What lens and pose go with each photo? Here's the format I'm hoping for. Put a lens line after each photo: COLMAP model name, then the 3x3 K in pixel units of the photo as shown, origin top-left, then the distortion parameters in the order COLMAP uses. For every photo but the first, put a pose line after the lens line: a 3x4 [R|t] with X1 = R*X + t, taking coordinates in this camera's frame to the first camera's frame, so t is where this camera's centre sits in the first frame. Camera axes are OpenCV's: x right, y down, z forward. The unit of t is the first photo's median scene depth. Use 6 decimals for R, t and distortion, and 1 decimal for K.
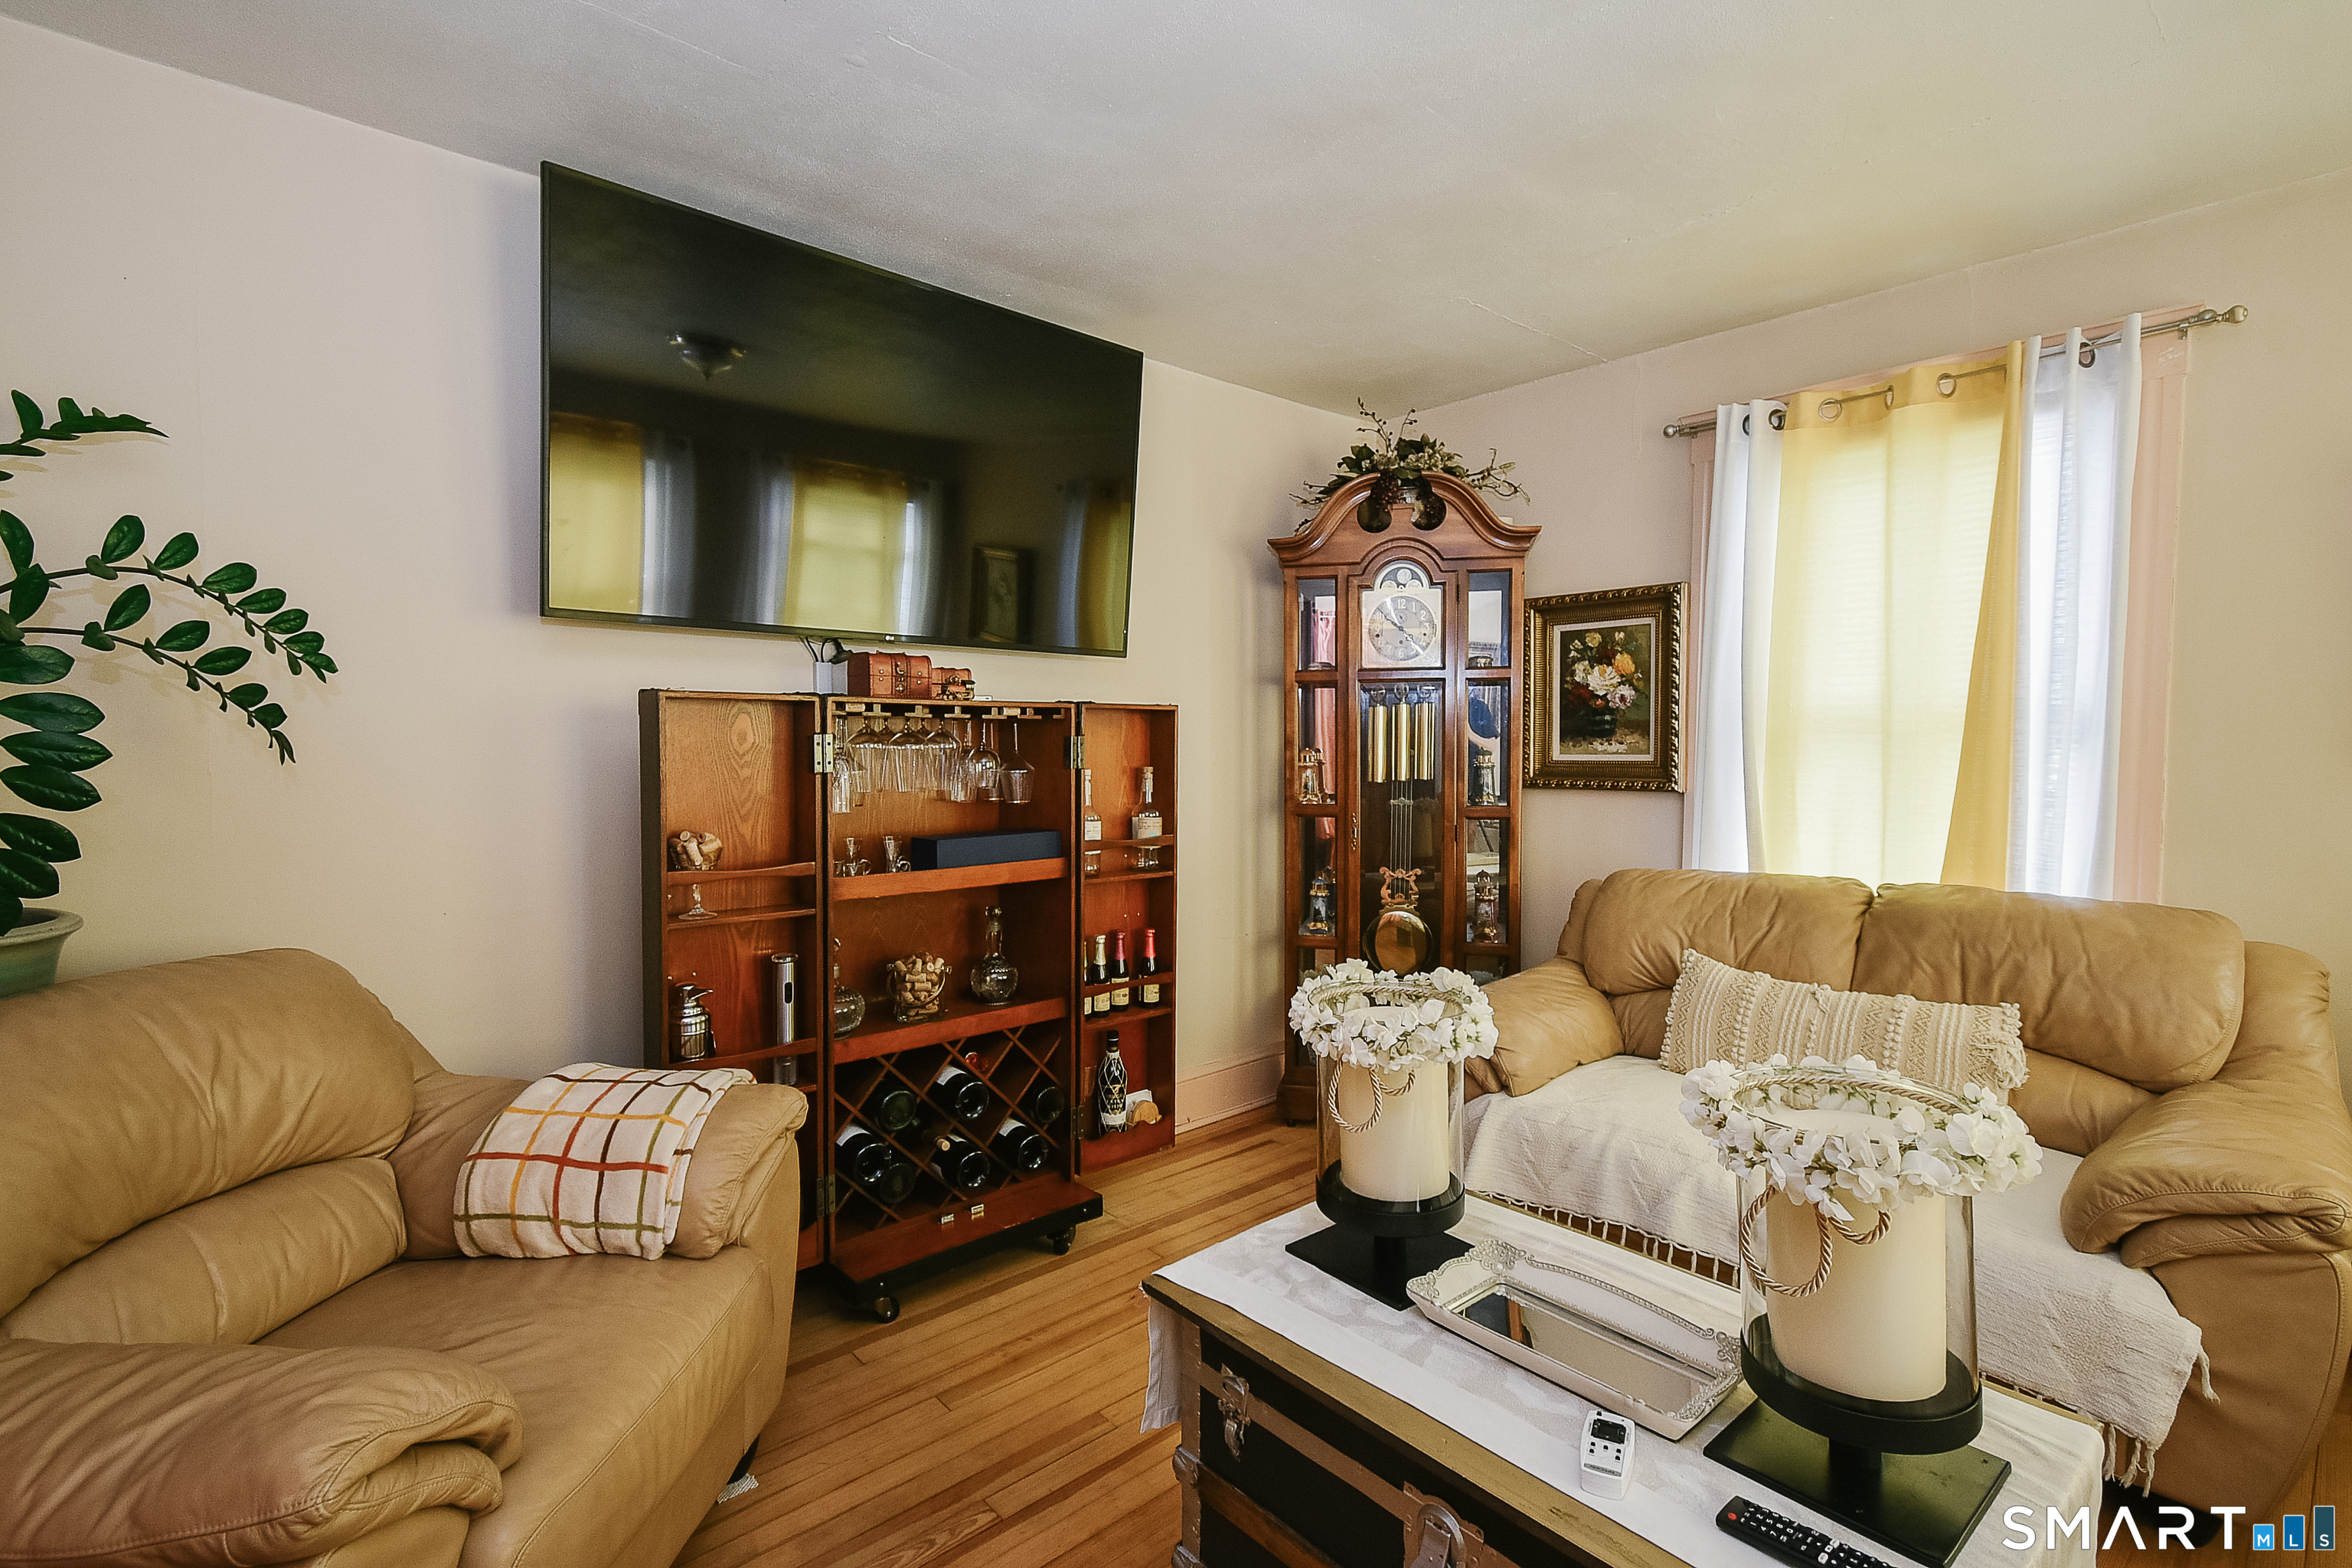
lens RADIAL K [[1057.9, 0, 1169.3], [0, 1057.9, 783.3], [0, 0, 1]] dist [0.003690, -0.001295]
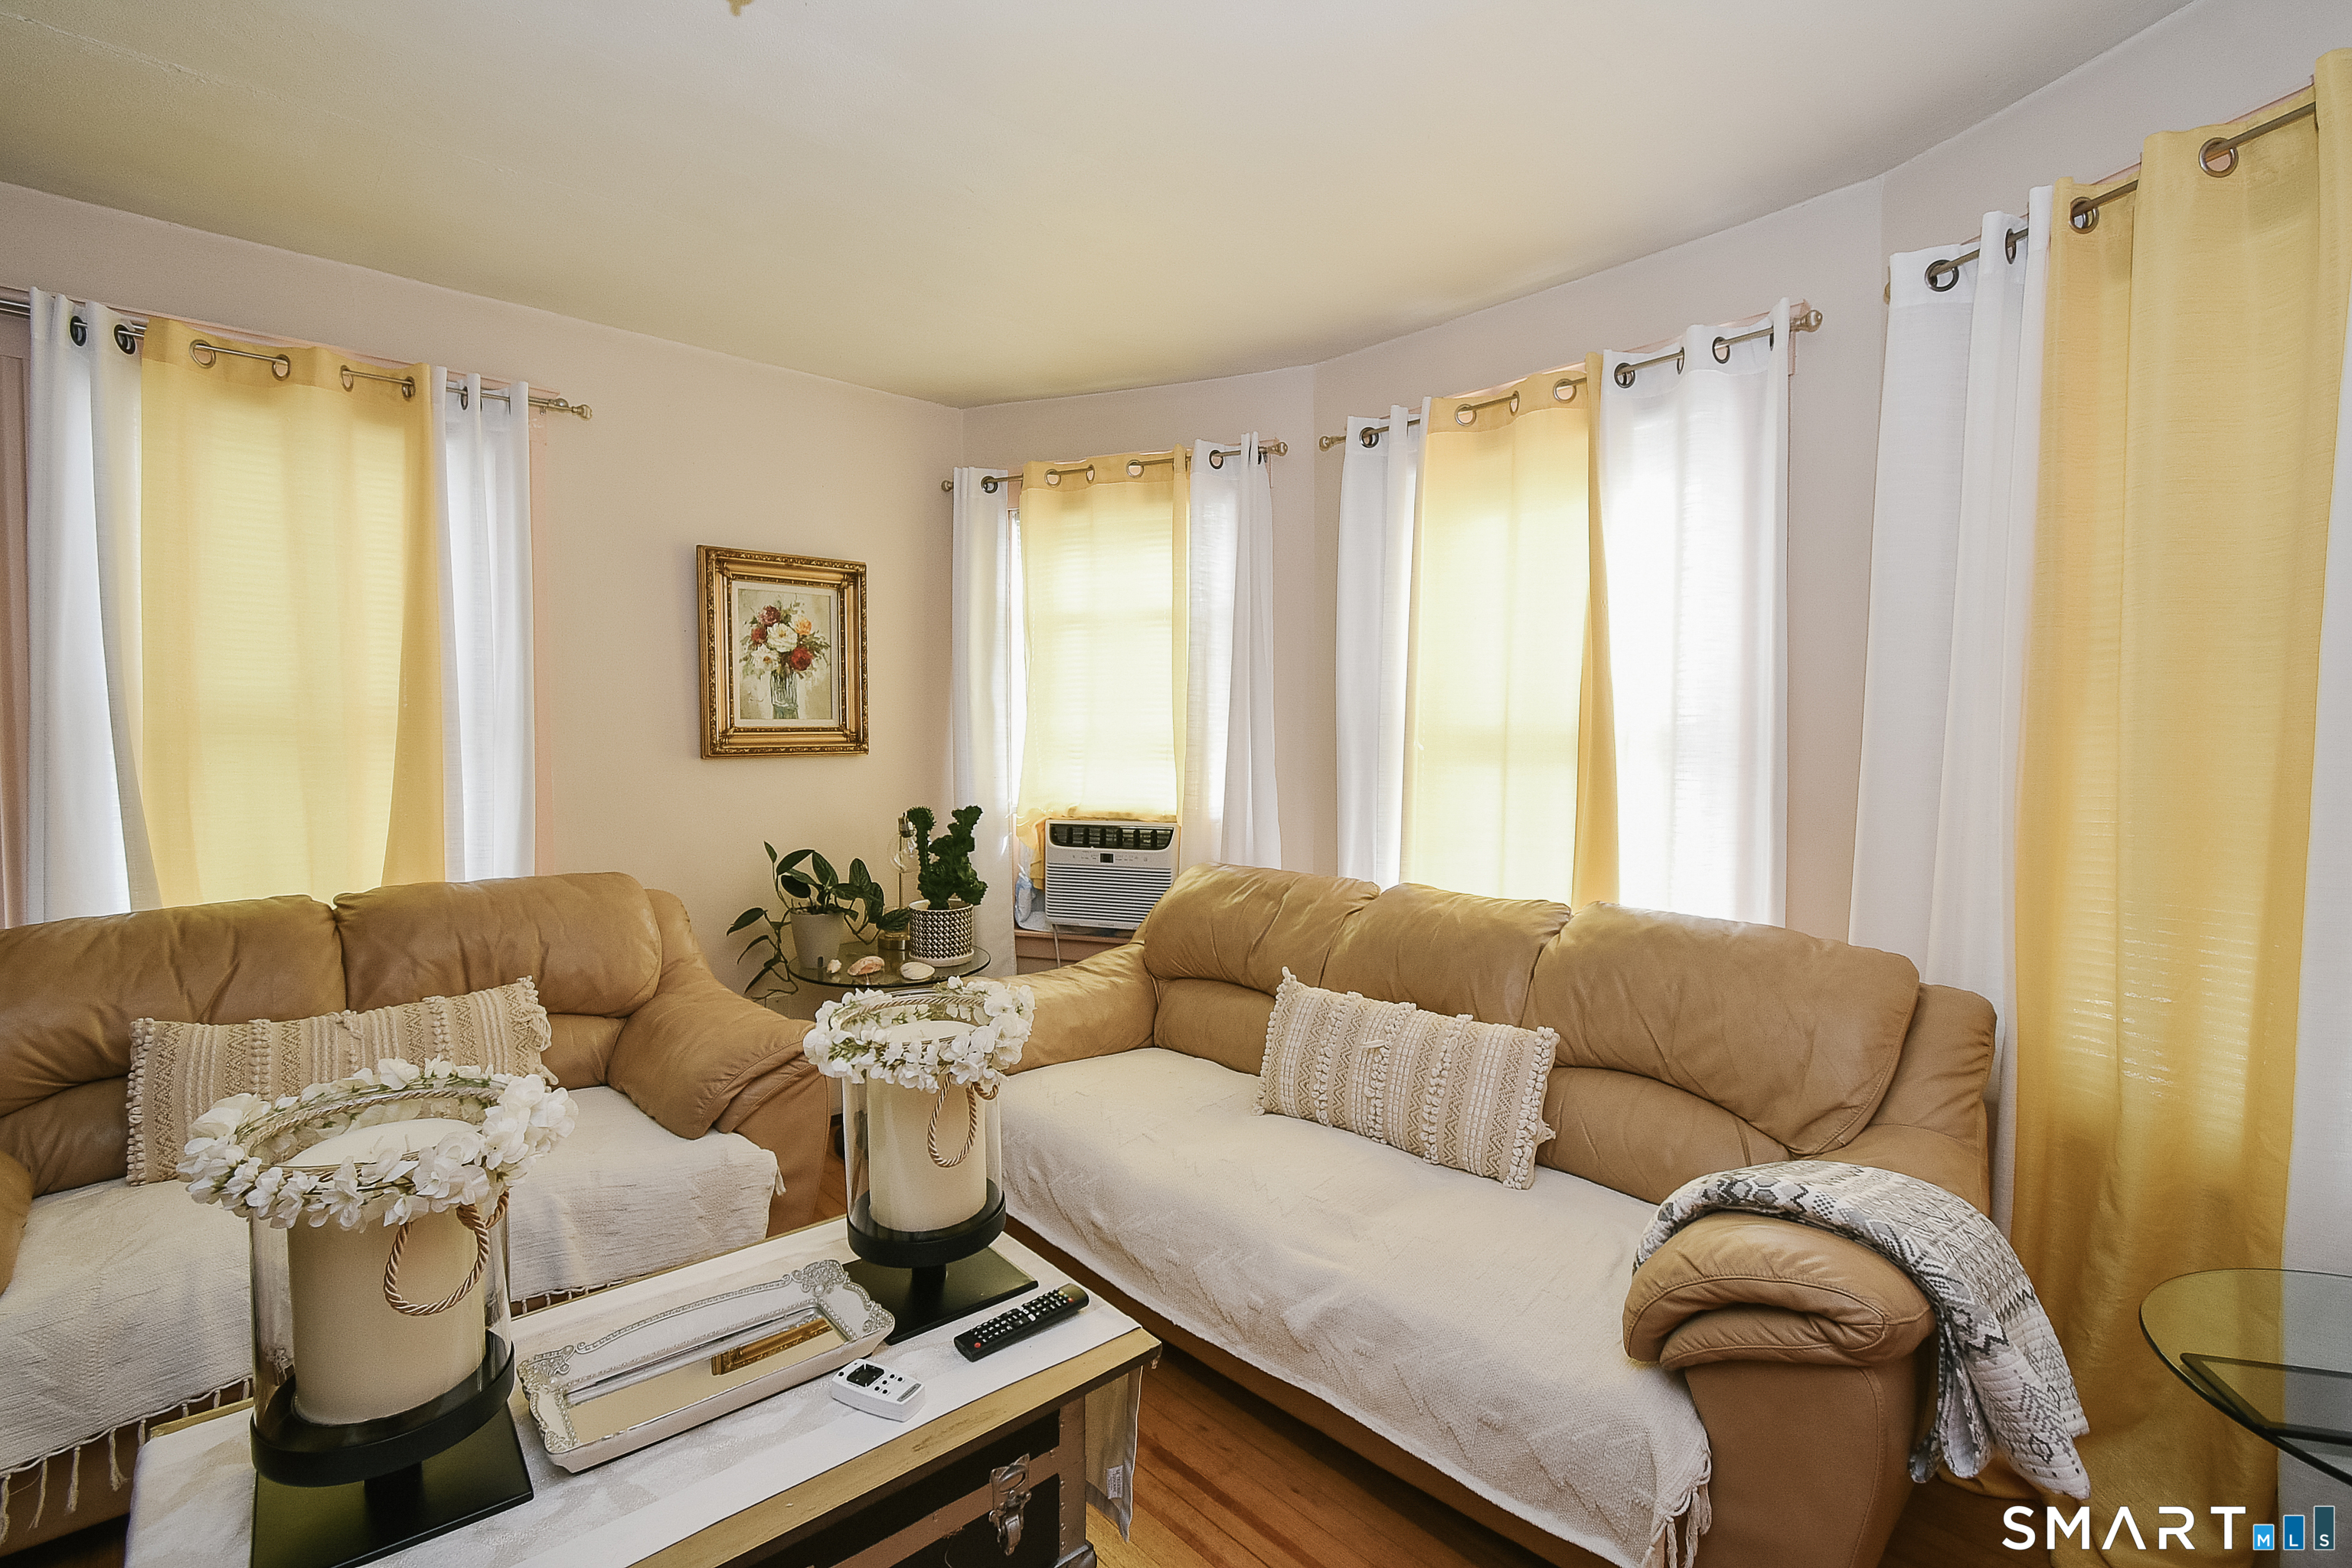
lens RADIAL K [[1057.9, 0, 1170.0], [0, 1057.9, 781.3], [0, 0, 1]] dist [0.003690, -0.001295]
pose [[0.006464, -0.047372, 0.998856, -0.288795], [0.039576, 0.998107, 0.047080, -0.023284], [-0.999196, 0.039226, 0.008326, 0.278661]]
